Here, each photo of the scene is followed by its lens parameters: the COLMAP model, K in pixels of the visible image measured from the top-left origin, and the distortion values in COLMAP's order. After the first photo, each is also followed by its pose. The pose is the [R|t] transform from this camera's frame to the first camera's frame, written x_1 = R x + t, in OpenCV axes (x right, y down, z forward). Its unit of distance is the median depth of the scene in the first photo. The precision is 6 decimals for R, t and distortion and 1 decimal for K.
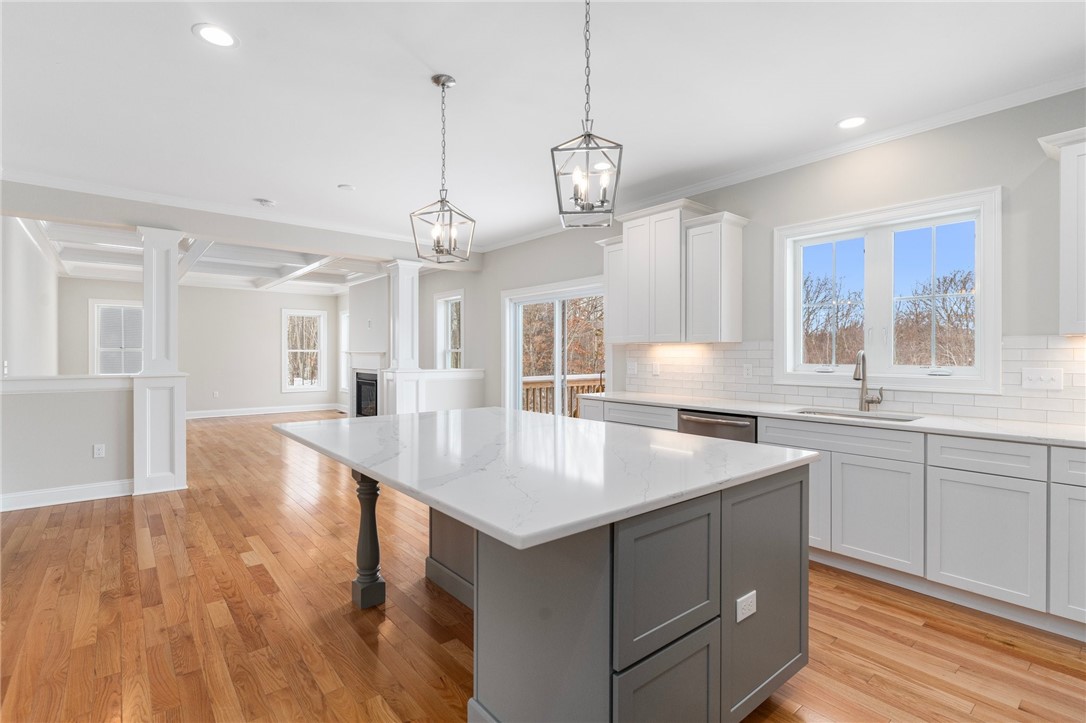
lens RADIAL K [[516.9, 0, 545.3], [0, 516.9, 358.4], [0, 0, 1]] dist [0.002773, 0.000432]
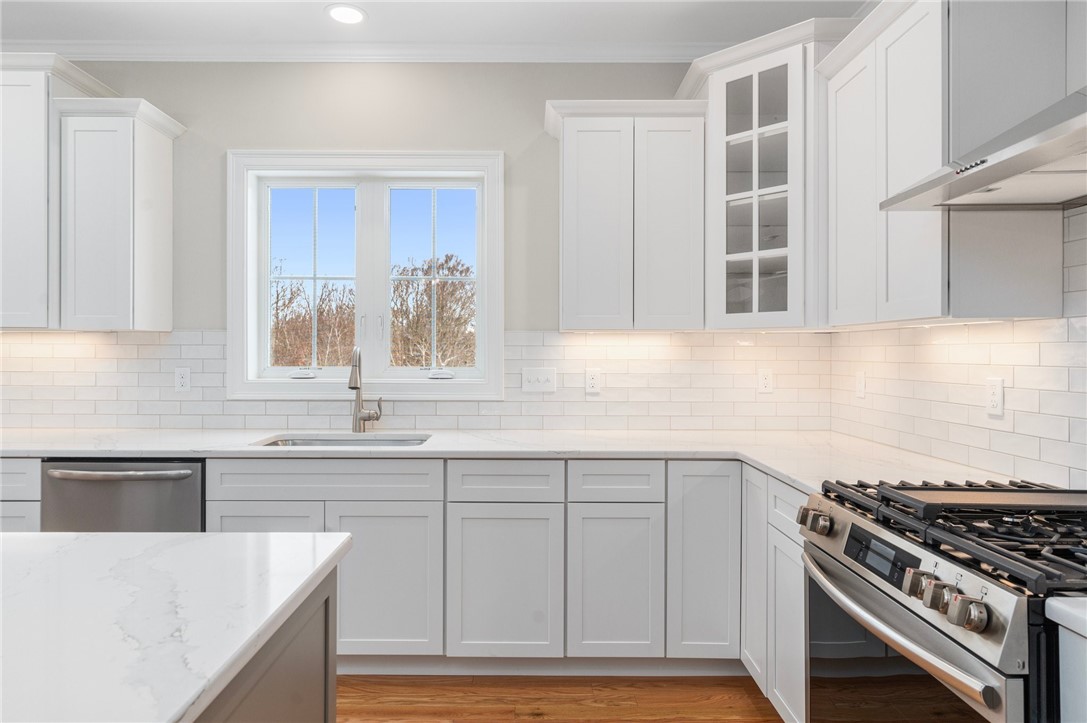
lens RADIAL K [[672.8, 0, 537.9], [0, 672.8, 350.3], [0, 0, 1]] dist [0.005373, -0.000315]
pose [[0.634770, 0.002647, 0.772696, 0.060484], [0.005292, 0.999956, -0.007773, -0.001783], [-0.772683, 0.009024, 0.634728, 0.226813]]
